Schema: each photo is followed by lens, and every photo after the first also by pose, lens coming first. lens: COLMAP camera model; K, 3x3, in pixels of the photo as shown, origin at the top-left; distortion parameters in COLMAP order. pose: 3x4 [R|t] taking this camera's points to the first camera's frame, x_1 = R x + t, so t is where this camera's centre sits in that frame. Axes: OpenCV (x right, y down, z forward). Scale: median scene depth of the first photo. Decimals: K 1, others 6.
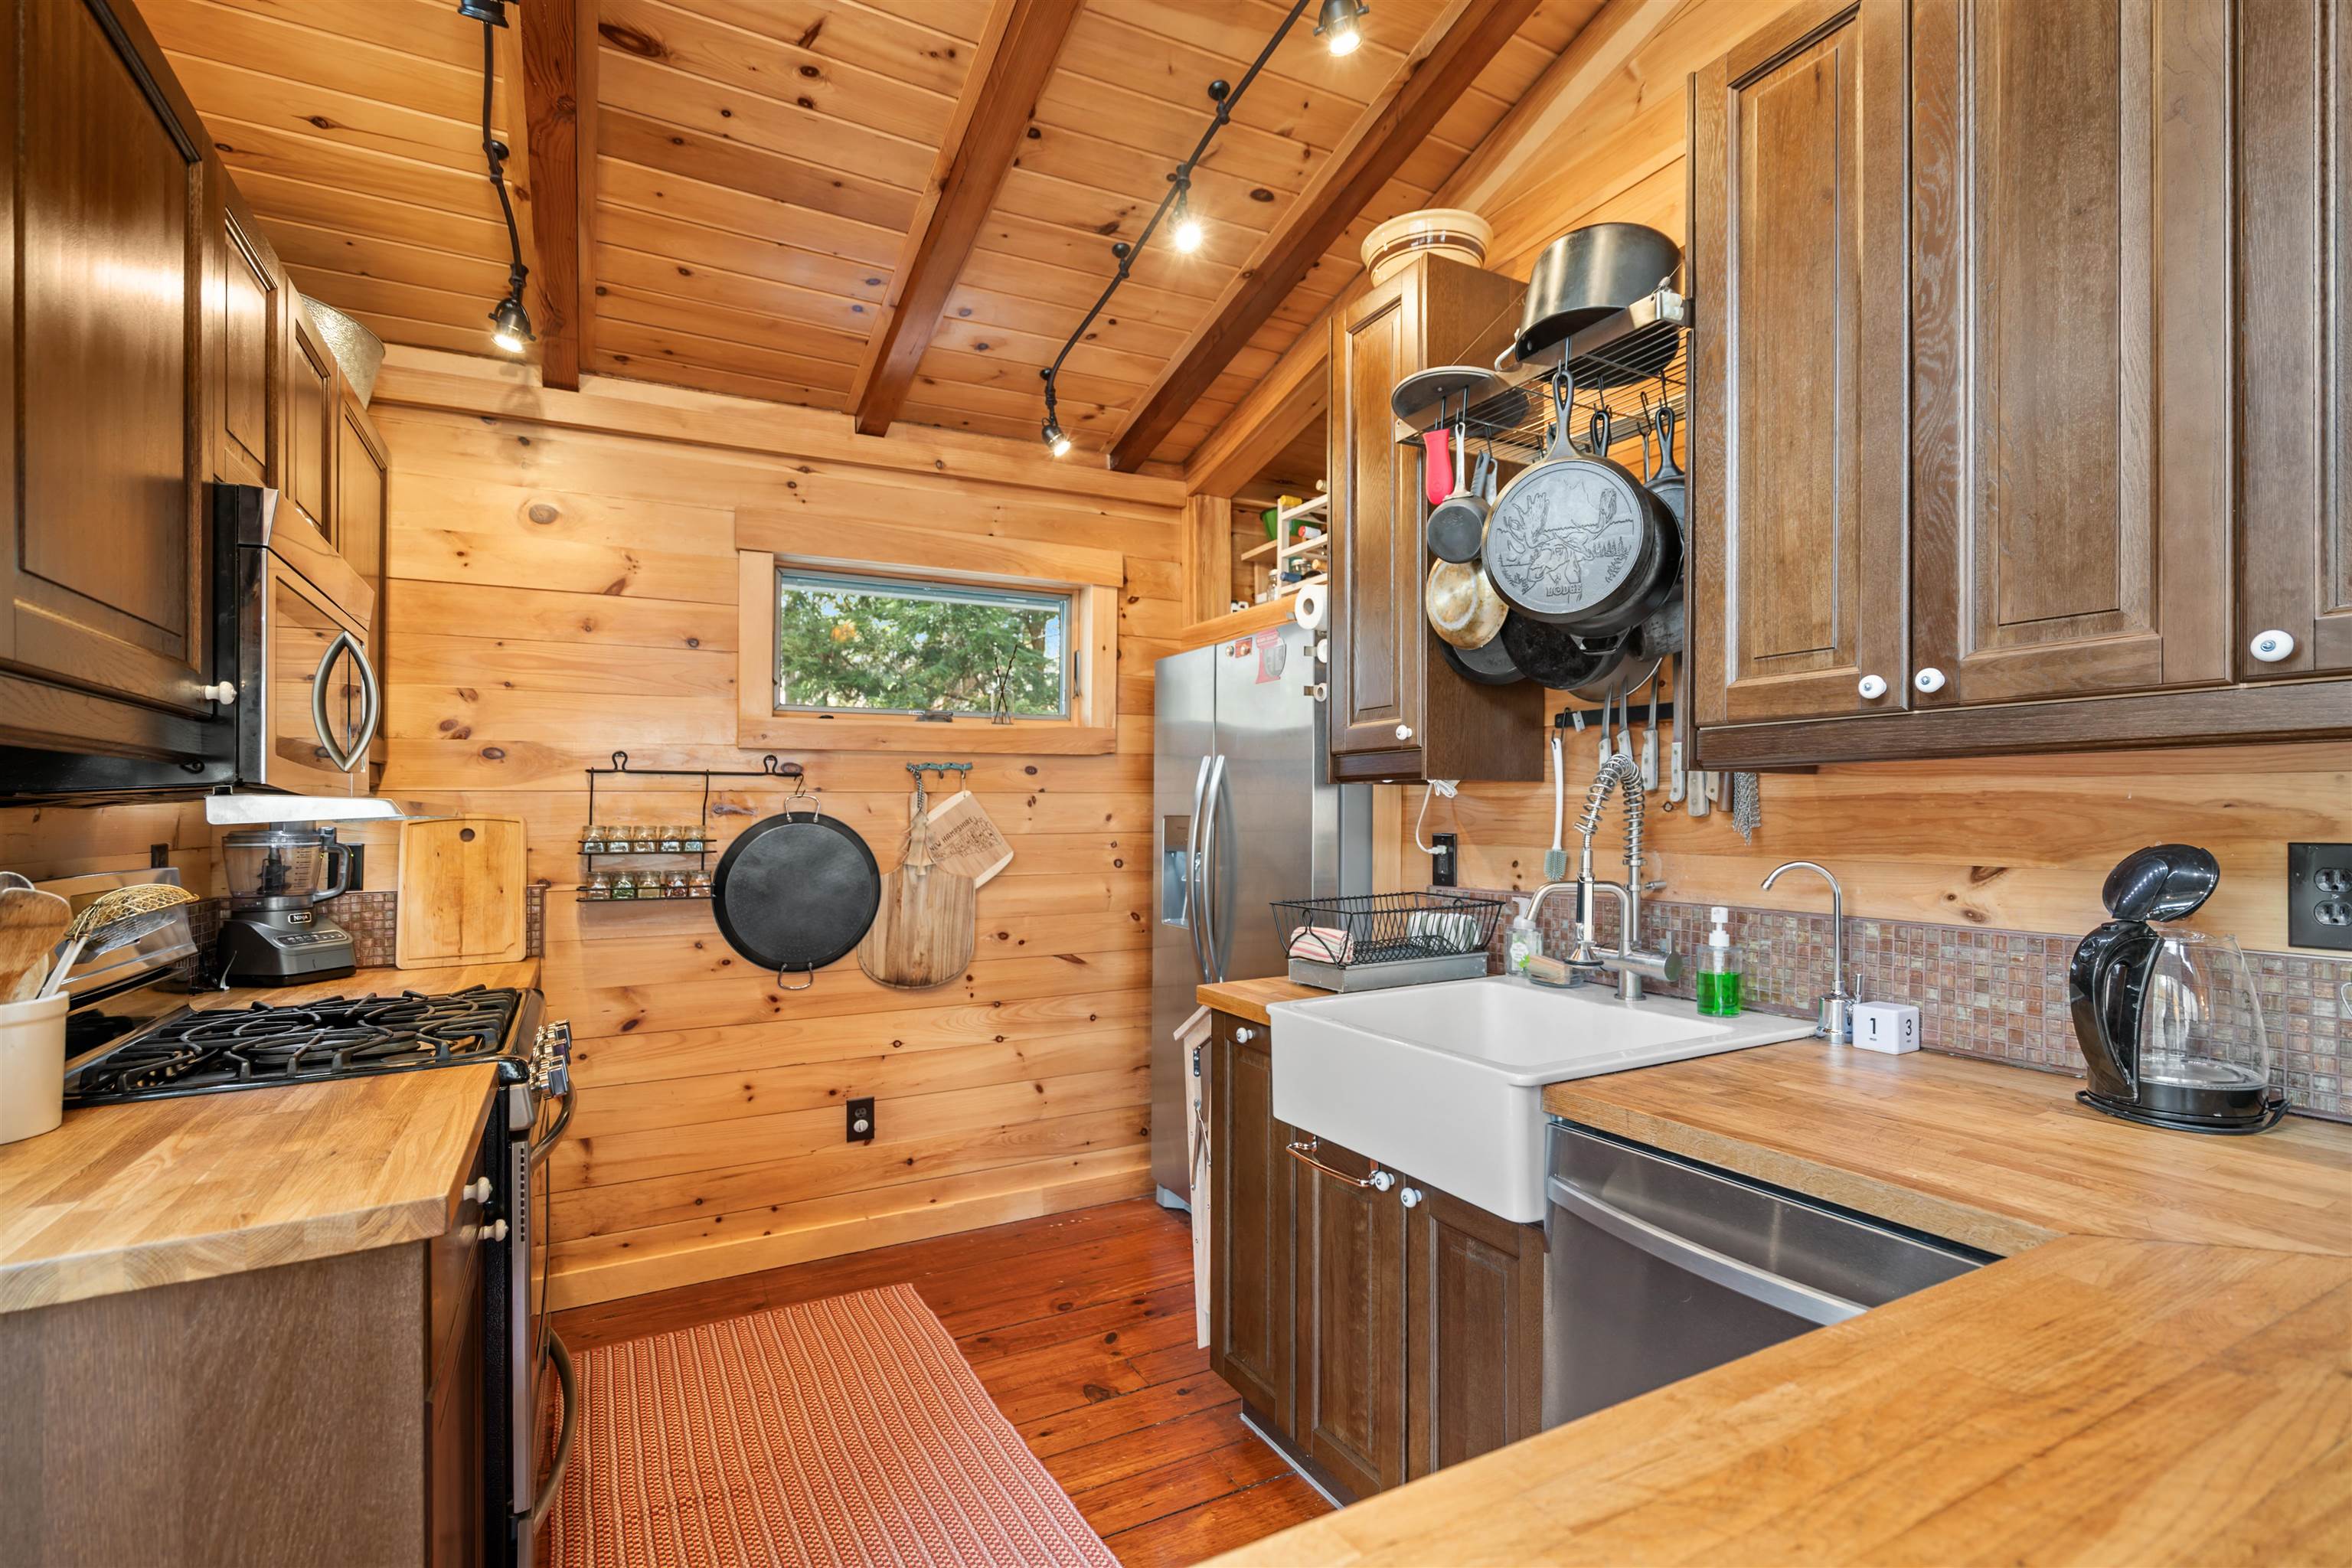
lens RADIAL K [[1079.4, 0, 1172.1], [0, 1079.4, 801.9], [0, 0, 1]] dist [0.000167, 0.000295]
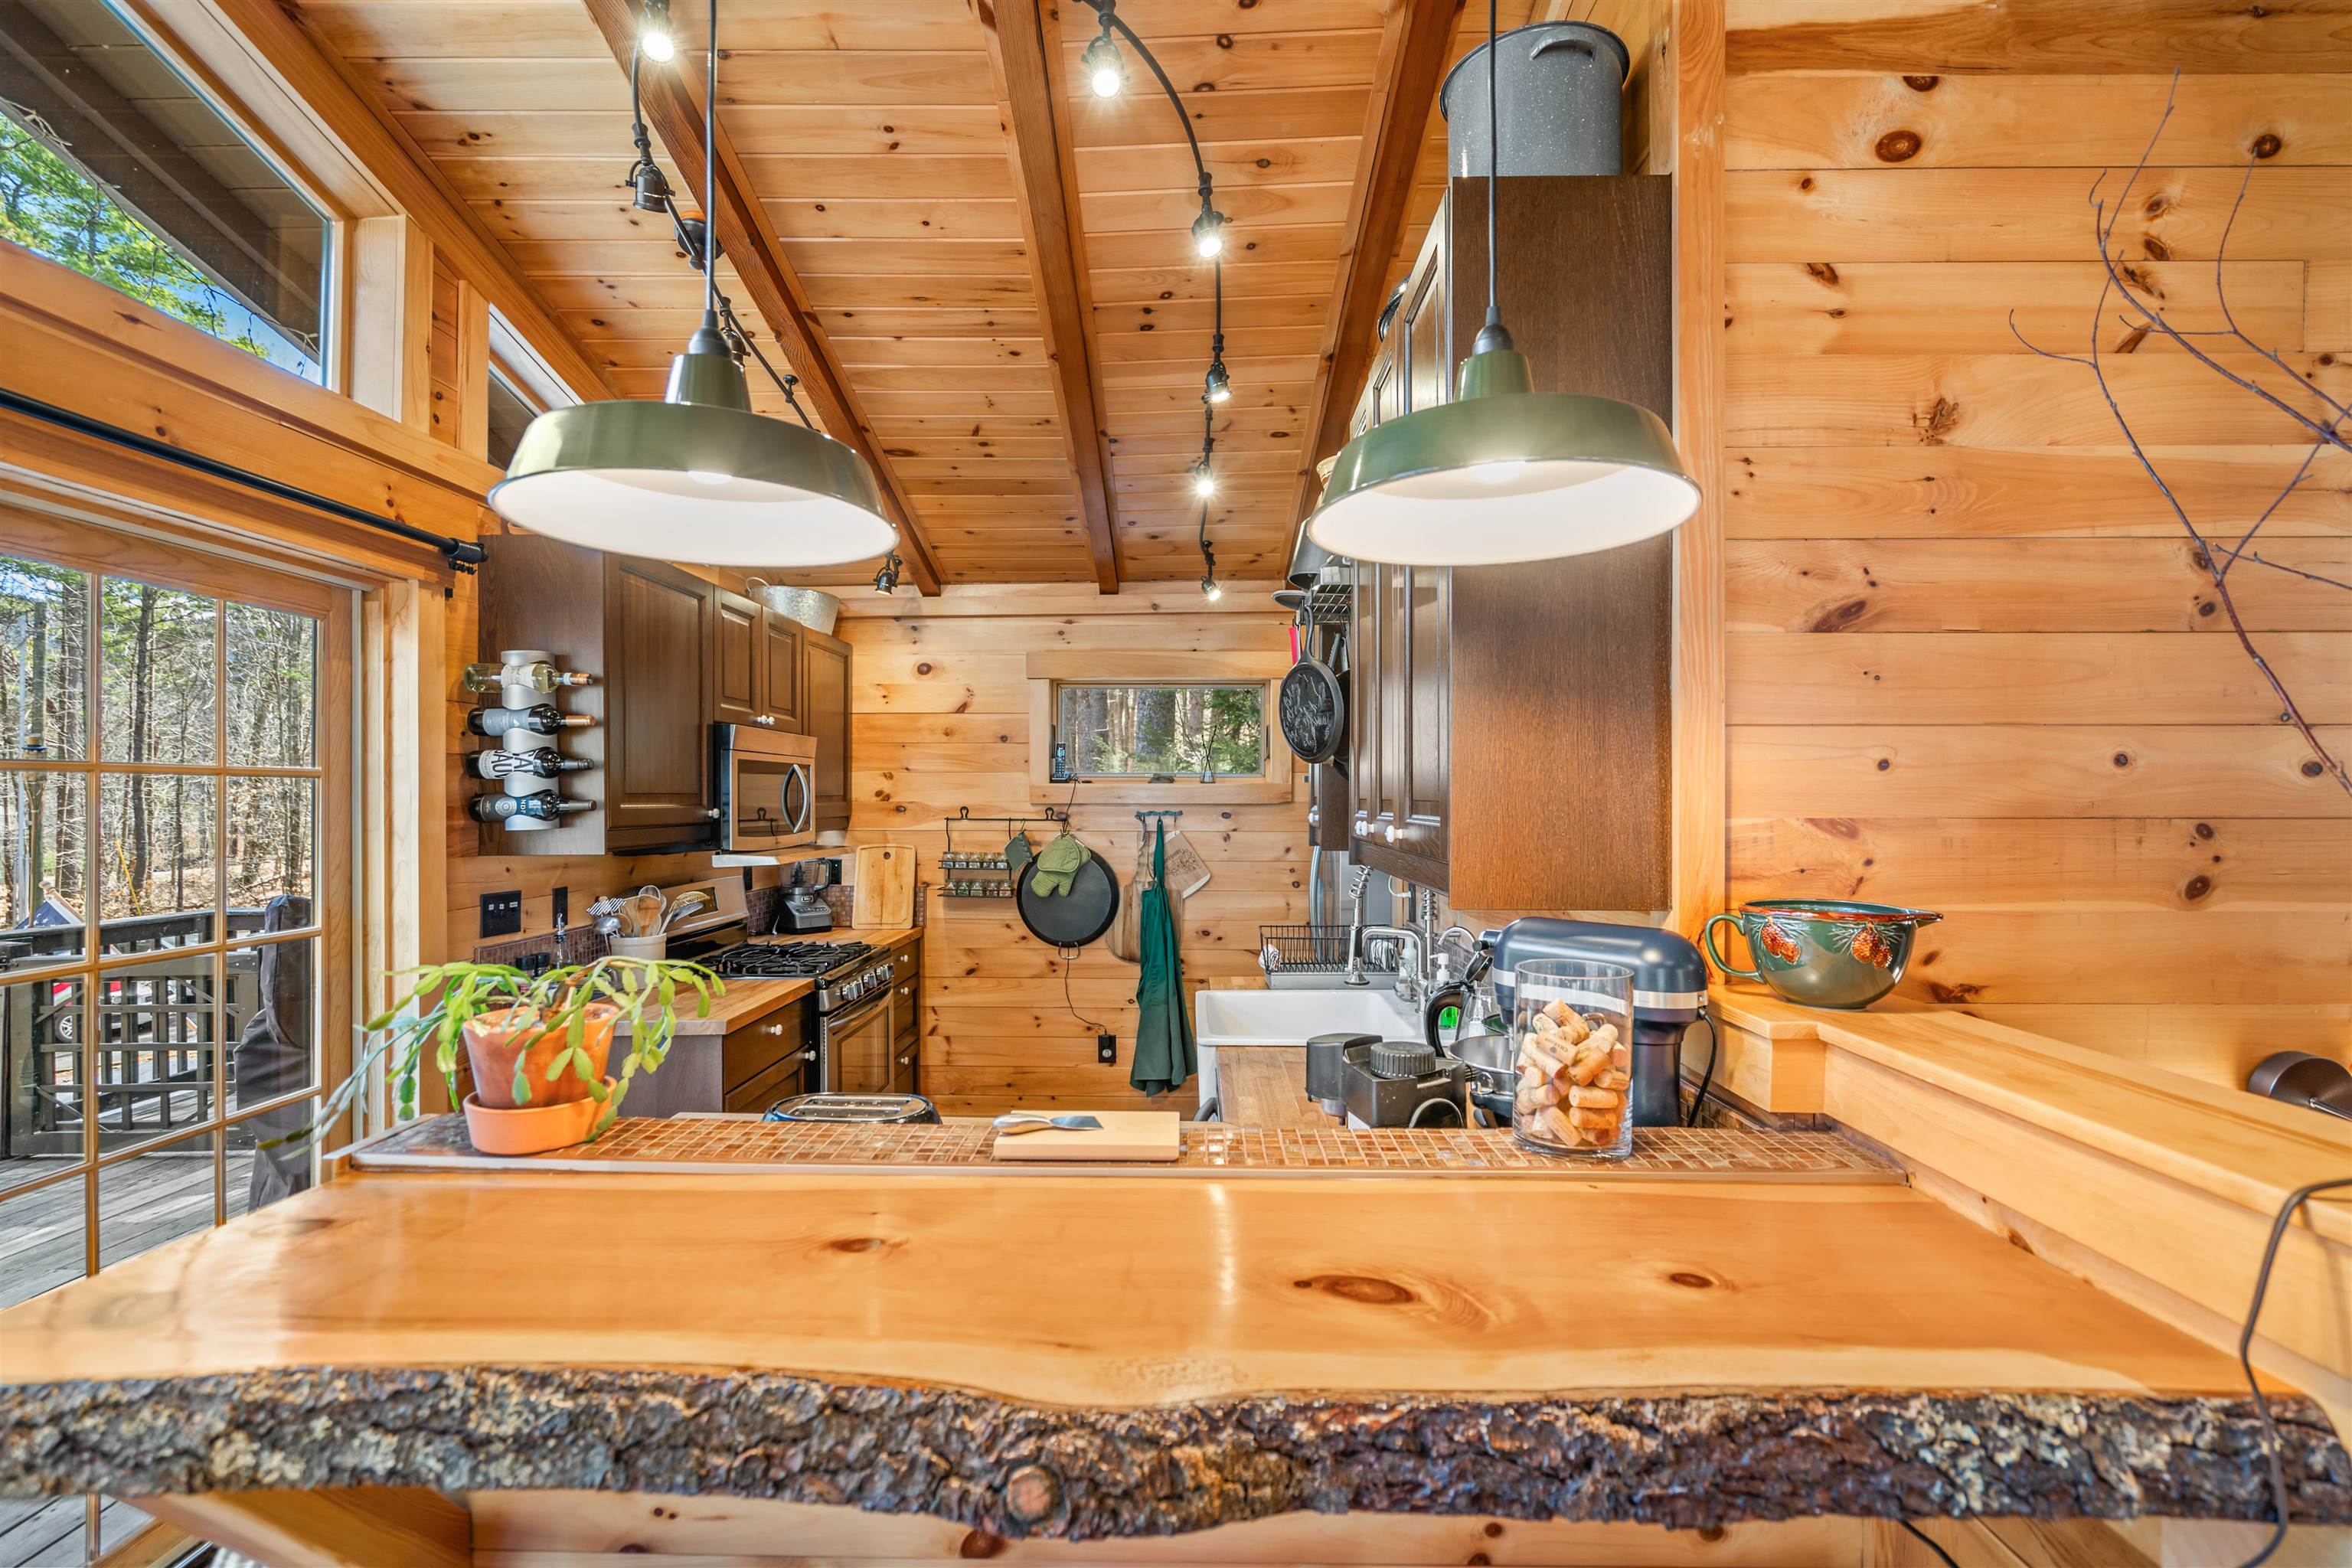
lens RADIAL K [[1079.4, 0, 1165.3], [0, 1079.4, 783.2], [0, 0, 1]] dist [0.000167, 0.000295]
pose [[0.864161, 0.002788, -0.503207, 0.596613], [-0.001133, 0.999993, 0.003595, -0.089754], [0.503213, -0.002537, 0.864158, -0.283318]]
